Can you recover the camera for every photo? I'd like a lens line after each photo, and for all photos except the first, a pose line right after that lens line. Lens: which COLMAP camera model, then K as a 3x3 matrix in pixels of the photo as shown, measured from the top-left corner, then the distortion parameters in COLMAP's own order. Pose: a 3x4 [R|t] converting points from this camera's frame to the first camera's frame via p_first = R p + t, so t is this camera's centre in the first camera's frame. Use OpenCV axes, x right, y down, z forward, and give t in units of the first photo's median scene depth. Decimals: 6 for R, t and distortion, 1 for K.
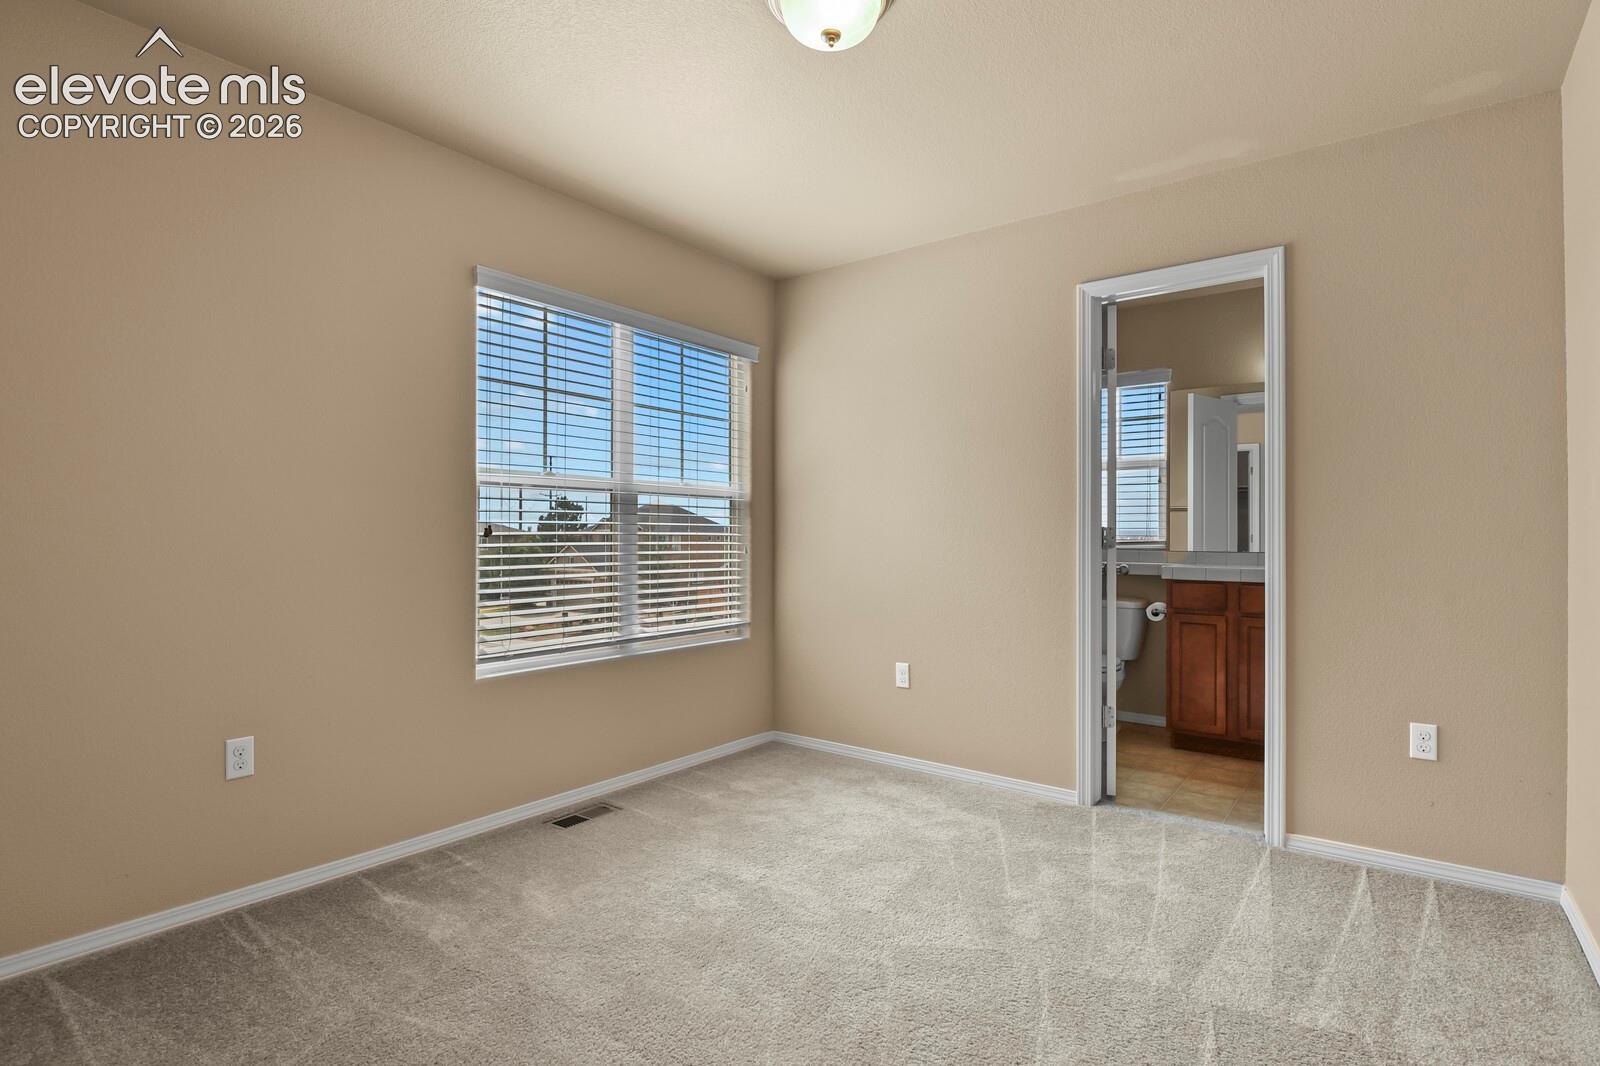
lens RADIAL K [[776.9, 0, 805.0], [0, 776.9, 531.7], [0, 0, 1]] dist [-0.007664, -0.000394]
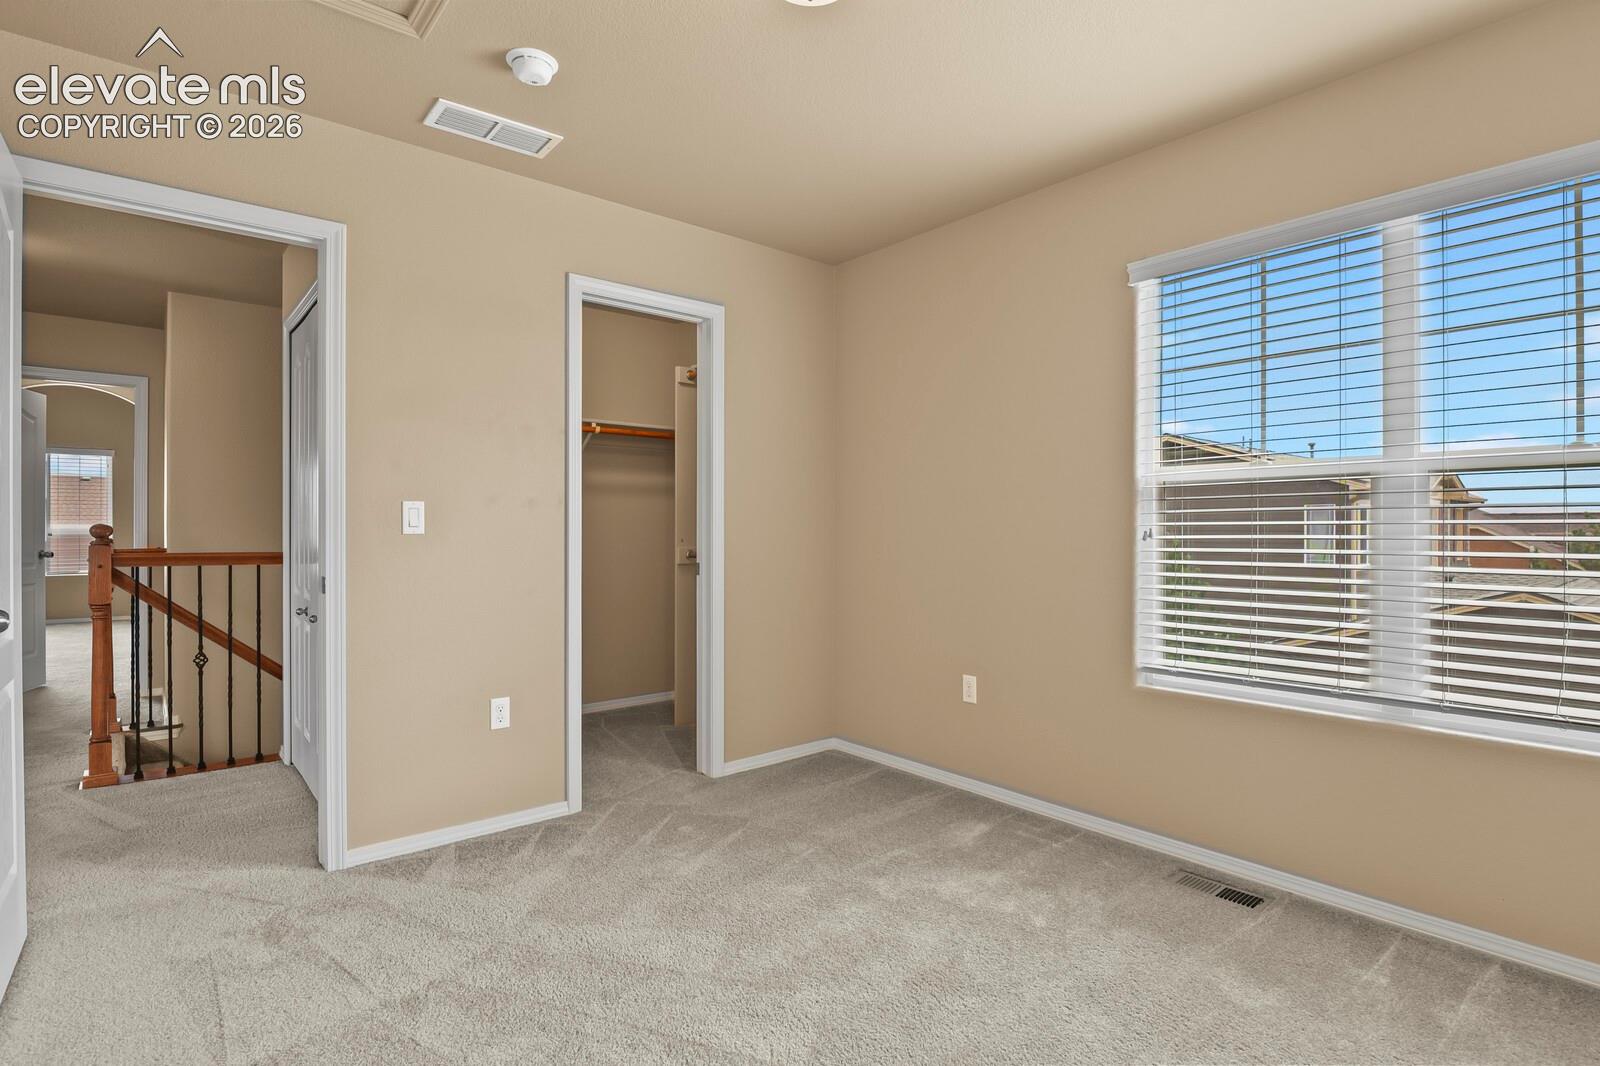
lens RADIAL K [[776.9, 0, 809.4], [0, 776.9, 535.6], [0, 0, 1]] dist [-0.007664, -0.000394]
pose [[-0.178042, -0.002380, -0.984020, 0.580901], [-0.006536, 0.999978, -0.001236, 0.005888], [0.984001, 0.006211, -0.178054, 0.734115]]
